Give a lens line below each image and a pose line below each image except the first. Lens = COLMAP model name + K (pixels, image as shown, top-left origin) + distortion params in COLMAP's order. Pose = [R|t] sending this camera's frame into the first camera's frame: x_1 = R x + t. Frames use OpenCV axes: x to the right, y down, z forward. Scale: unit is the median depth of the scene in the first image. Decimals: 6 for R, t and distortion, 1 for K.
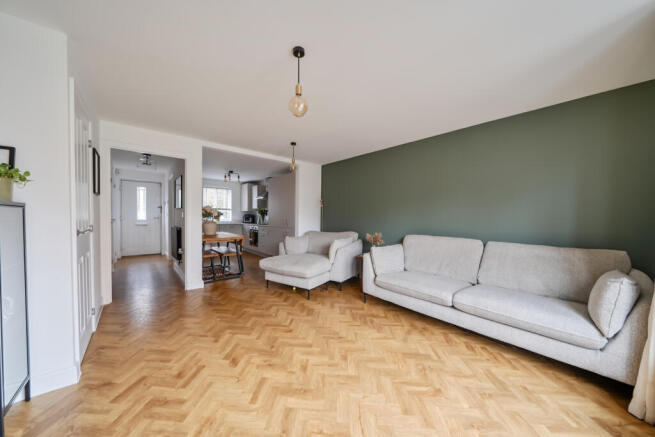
lens RADIAL K [[223.4, 0, 327.2], [0, 223.4, 221.7], [0, 0, 1]] dist [-0.000626, -0.000051]
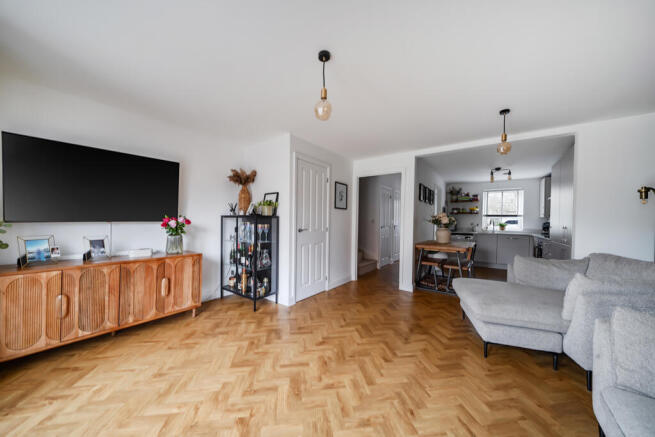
lens RADIAL K [[227.4, 0, 323.8], [0, 227.4, 222.5], [0, 0, 1]] dist [-0.000881, -0.000047]
pose [[0.215539, 0.000346, -0.976495, 0.667998], [-0.034368, 0.999383, -0.007231, -0.008826], [0.975890, 0.035119, 0.215418, 0.626475]]
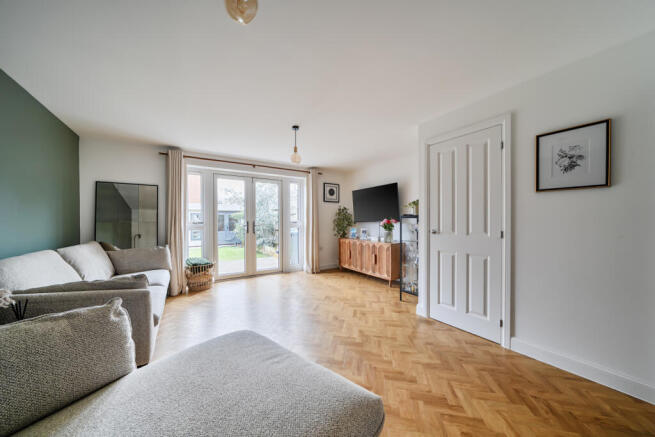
lens RADIAL K [[227.4, 0, 323.8], [0, 227.4, 222.5], [0, 0, 1]] dist [-0.000881, -0.000047]
pose [[-0.990101, -0.008288, 0.140112, -0.469679], [-0.004003, 0.999516, 0.030843, -0.049150], [-0.140300, 0.029977, -0.989655, 2.150980]]
